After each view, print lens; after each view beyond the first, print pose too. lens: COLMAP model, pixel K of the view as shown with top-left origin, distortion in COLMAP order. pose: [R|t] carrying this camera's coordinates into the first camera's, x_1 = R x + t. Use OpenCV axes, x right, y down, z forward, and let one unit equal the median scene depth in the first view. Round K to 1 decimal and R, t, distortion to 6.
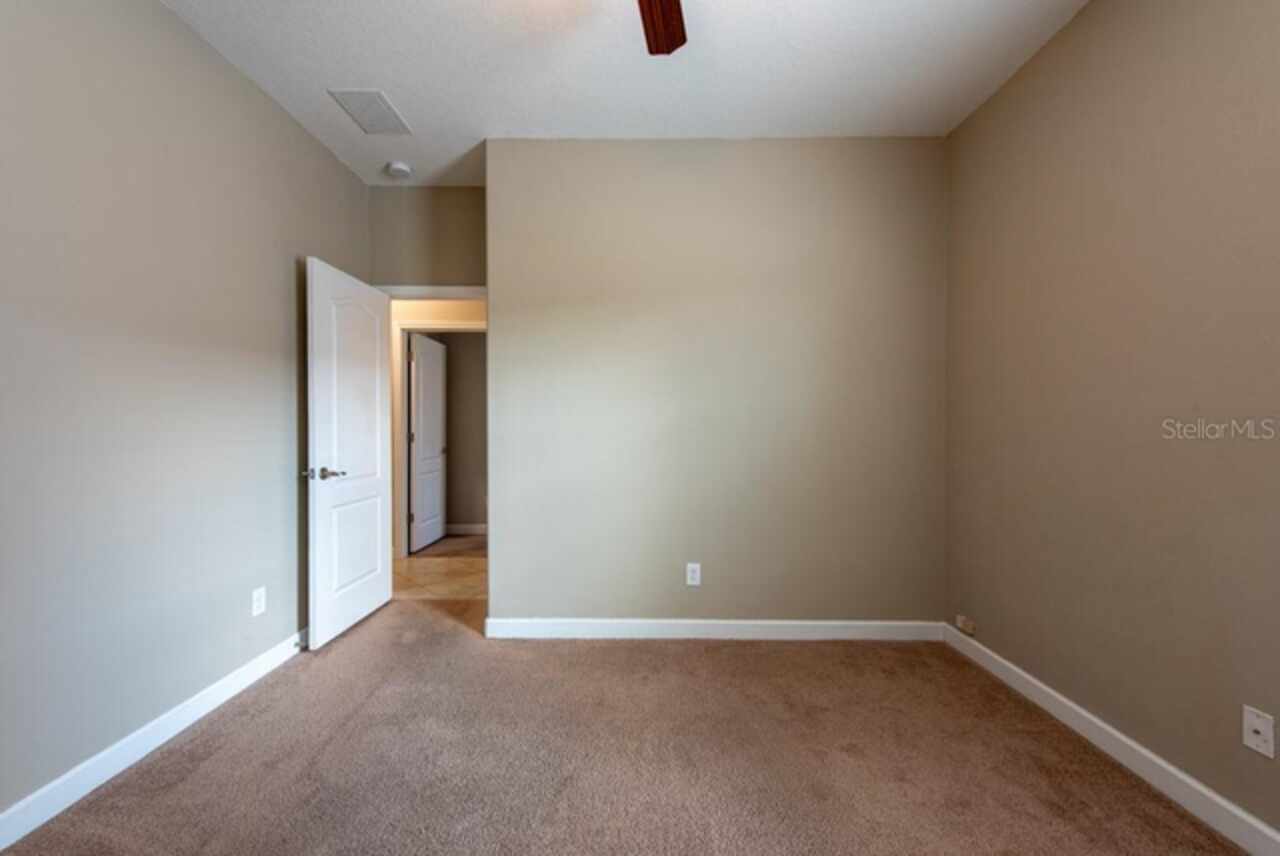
lens RADIAL K [[506.5, 0, 643.2], [0, 506.5, 428.0], [0, 0, 1]] dist [0.001569, 0.000079]
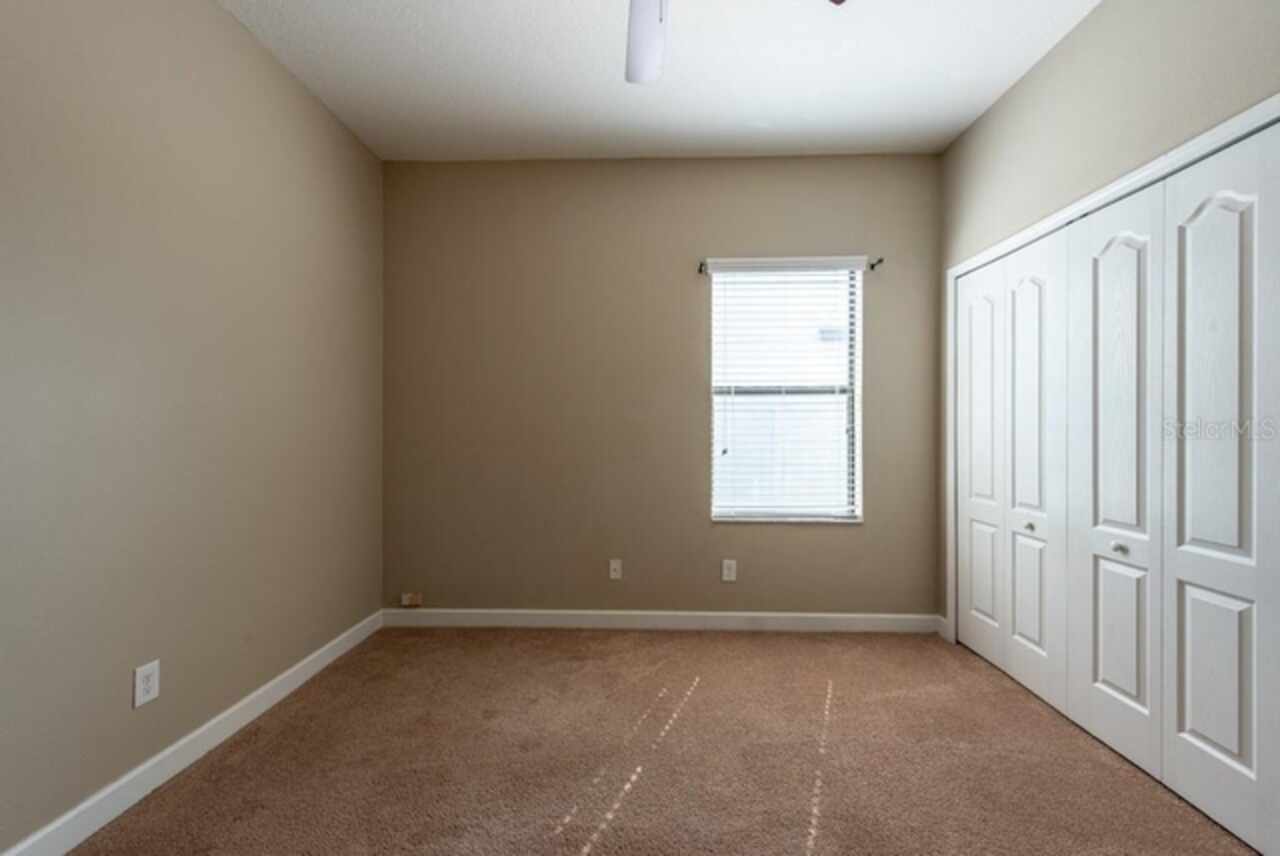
lens RADIAL K [[506.5, 0, 643.2], [0, 506.5, 428.0], [0, 0, 1]] dist [0.001569, 0.000079]
pose [[0.015361, -0.000392, 0.999882, -0.523804], [0.000464, 1.000000, 0.000385, -0.002540], [-0.999882, 0.000458, 0.015361, 0.472591]]
